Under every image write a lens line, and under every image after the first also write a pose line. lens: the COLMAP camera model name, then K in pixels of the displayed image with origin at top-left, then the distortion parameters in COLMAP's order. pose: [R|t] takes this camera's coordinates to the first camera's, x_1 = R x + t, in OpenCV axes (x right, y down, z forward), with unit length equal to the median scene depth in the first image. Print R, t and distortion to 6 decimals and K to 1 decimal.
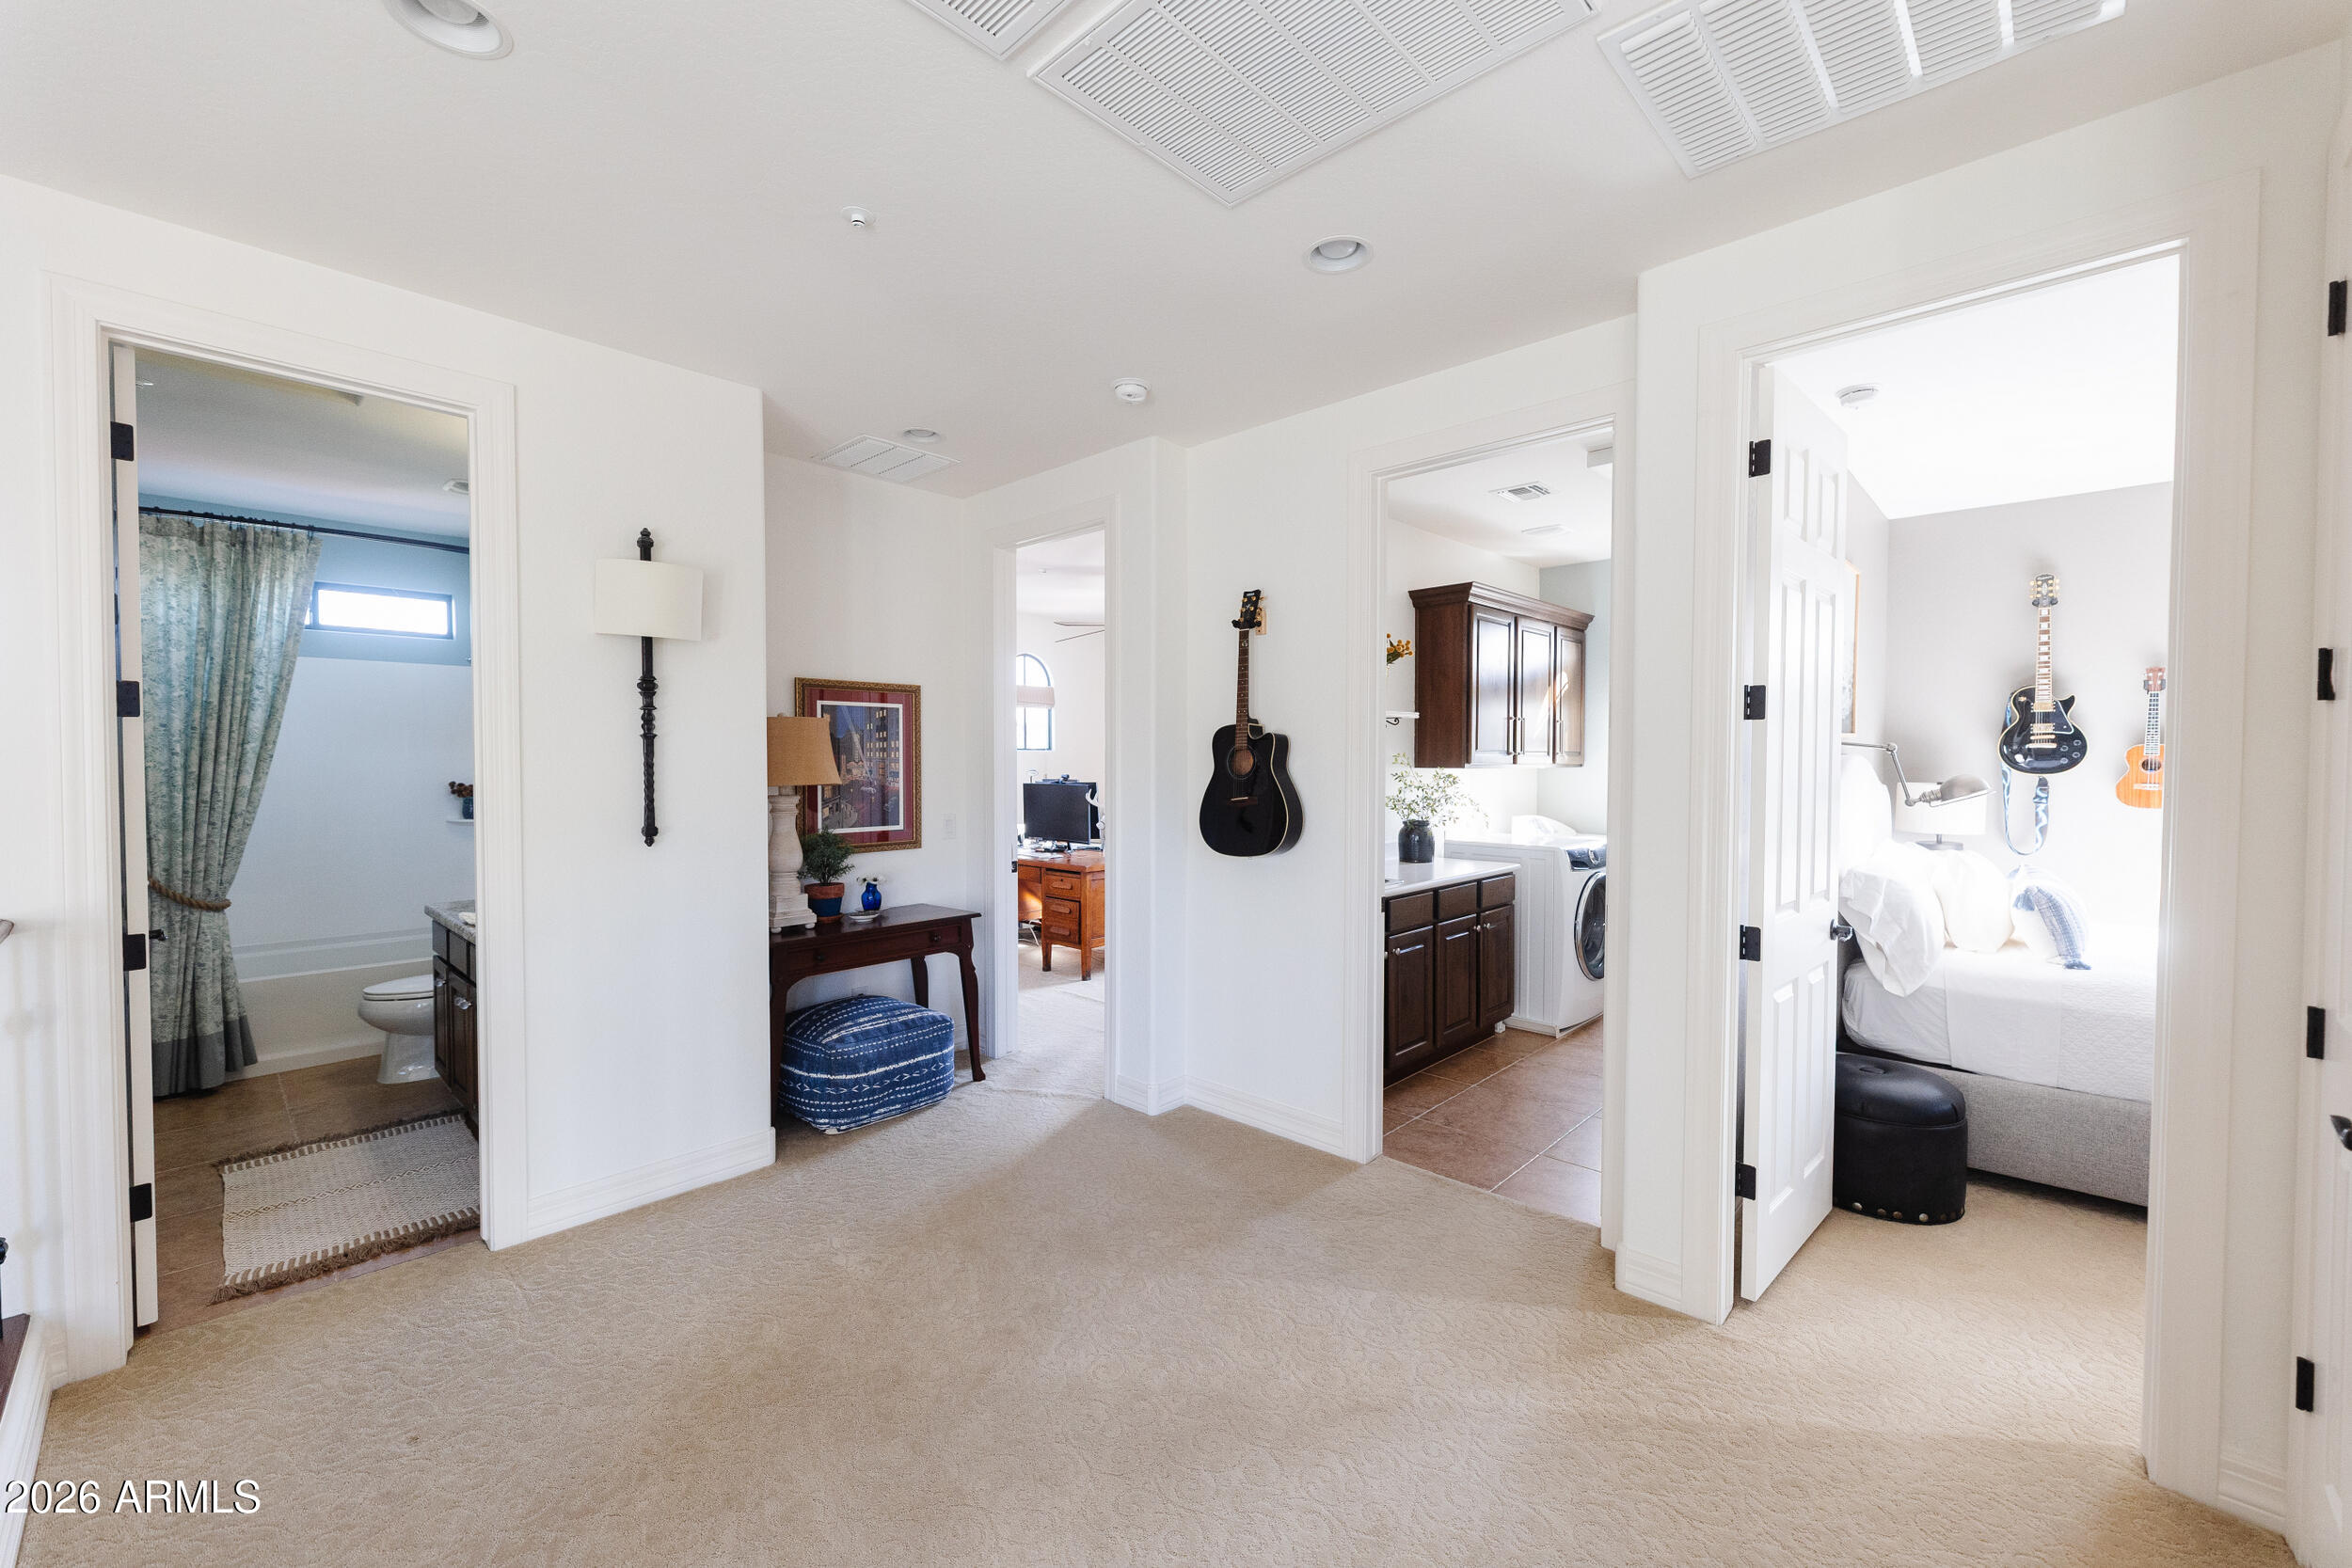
lens RADIAL K [[945.1, 0, 1178.9], [0, 945.1, 786.9], [0, 0, 1]] dist [0.001161, 0.000090]
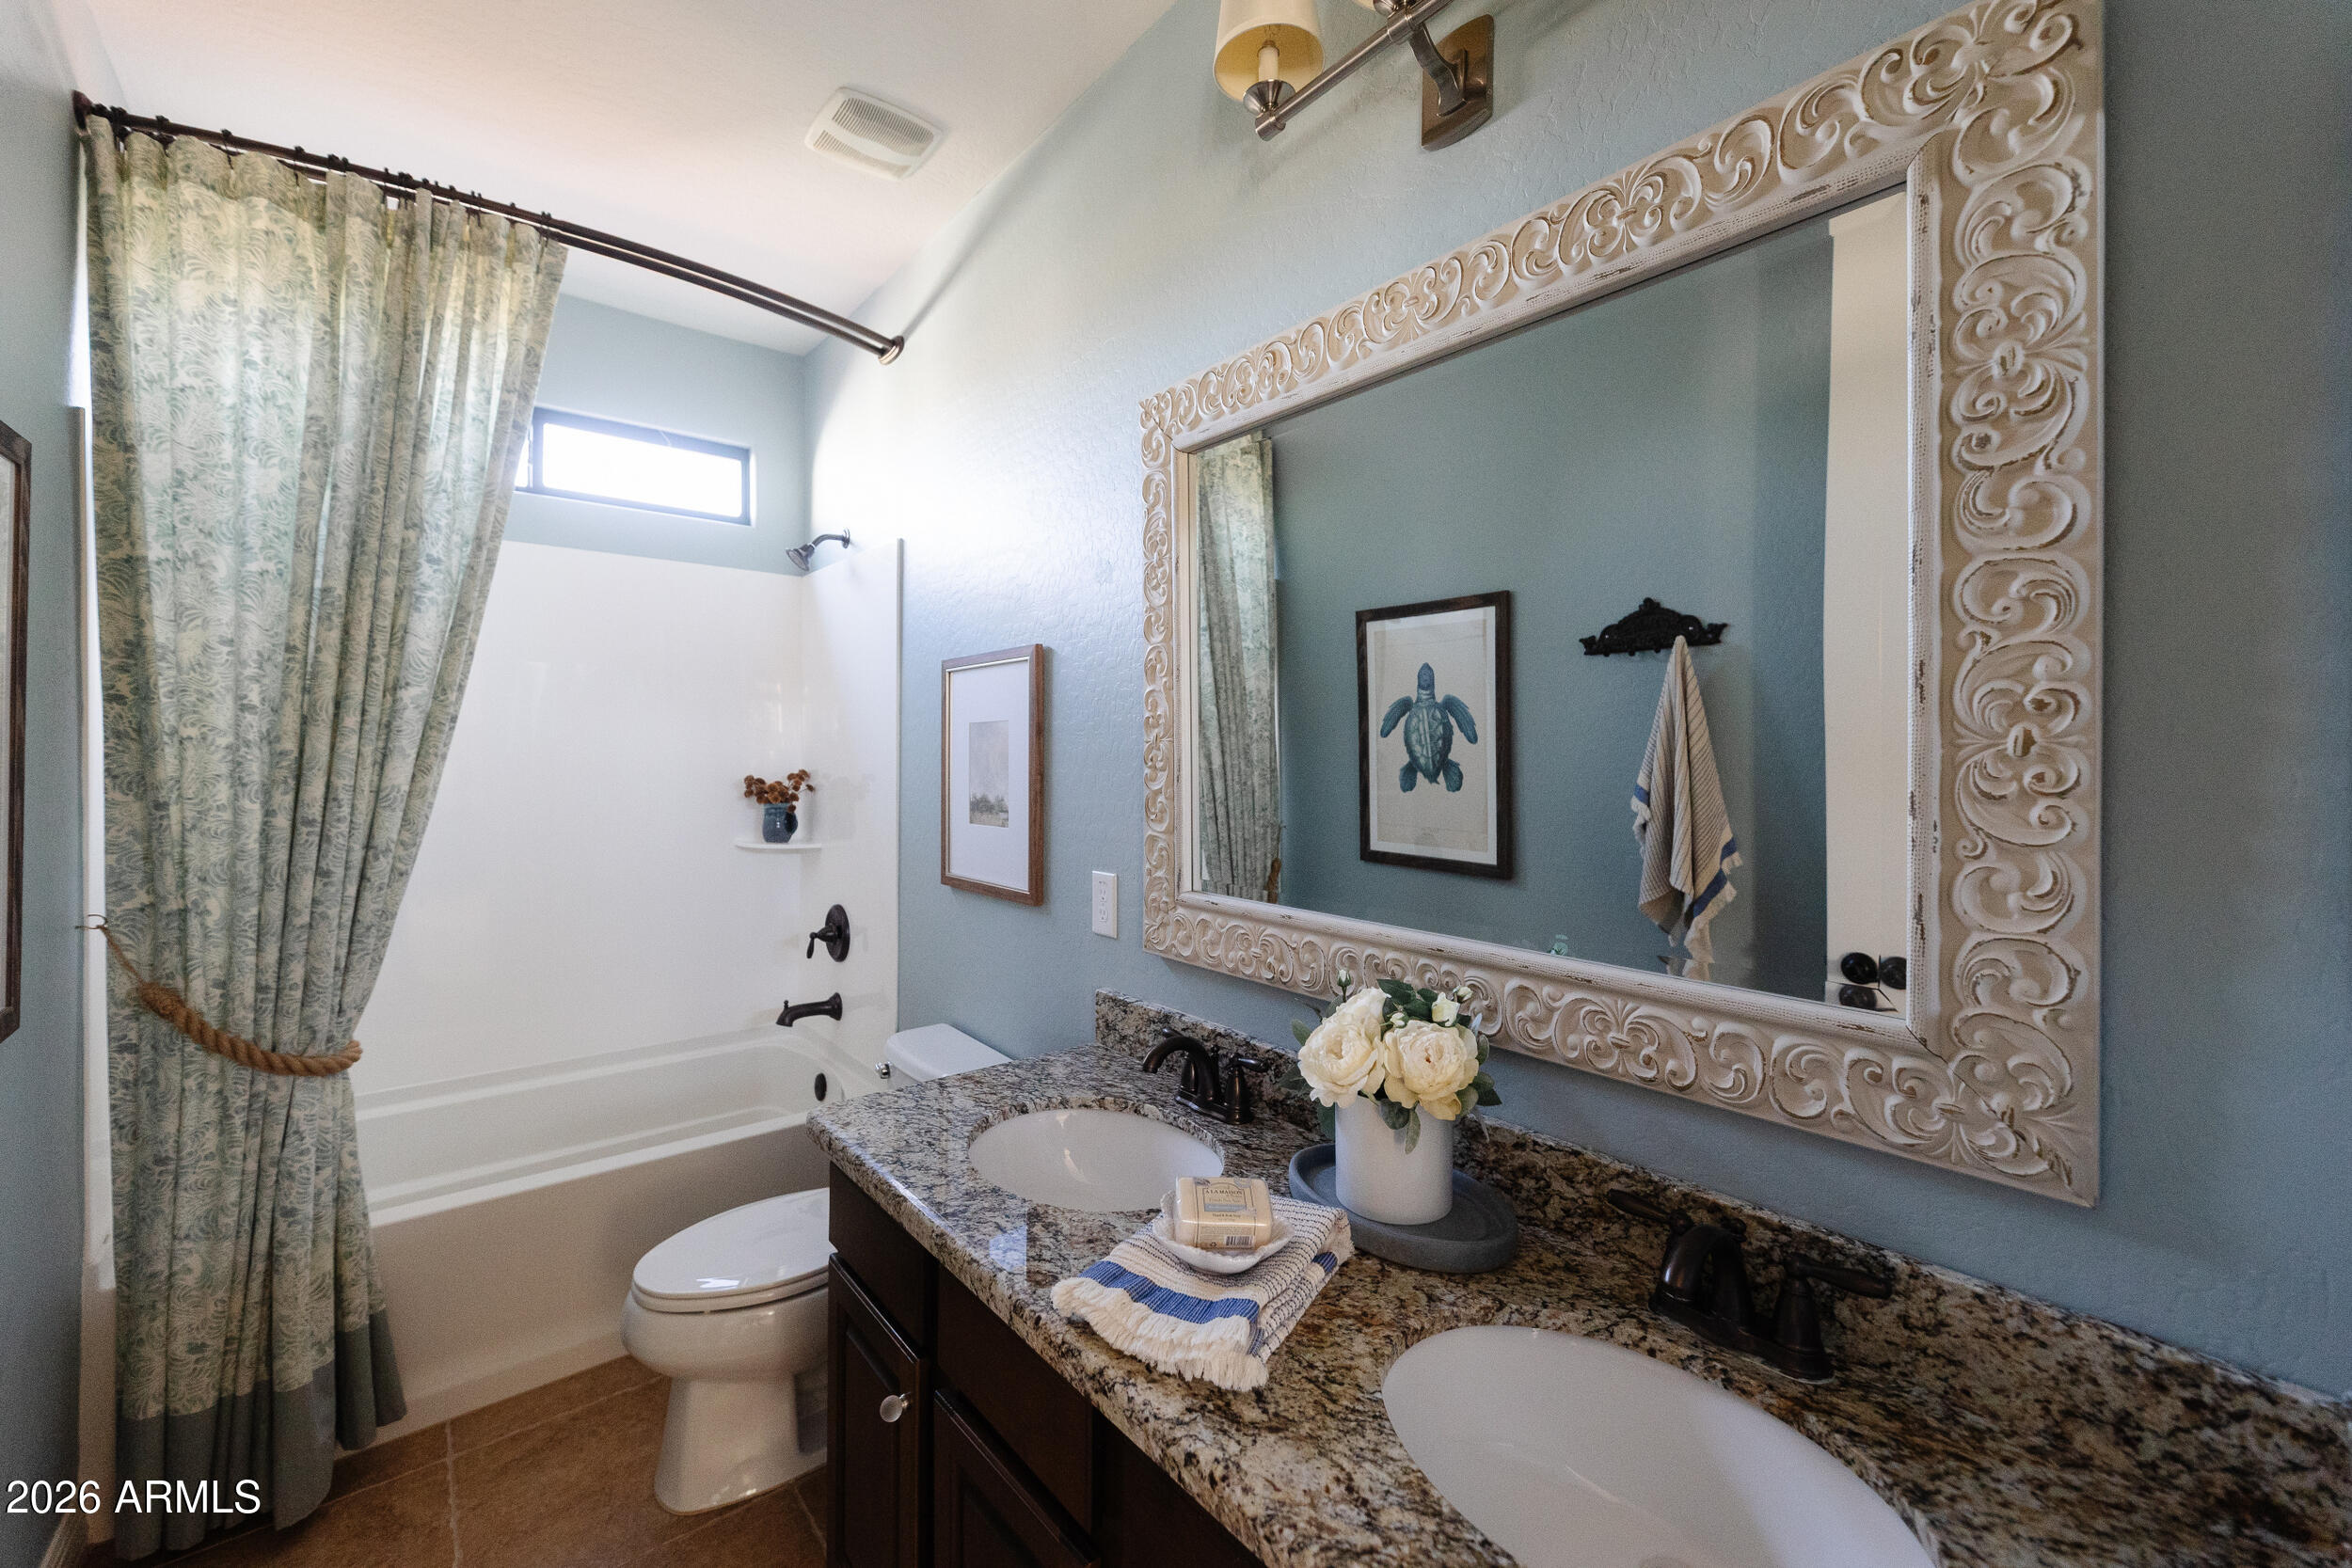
lens RADIAL K [[946.2, 0, 1172.7], [0, 946.2, 764.5], [0, 0, 1]] dist [0.000351, 0.000122]
pose [[0.992949, 0.009050, -0.118197, -0.583475], [-0.011669, 0.999701, -0.021485, -0.005422], [0.117967, 0.022713, 0.992758, 0.612164]]
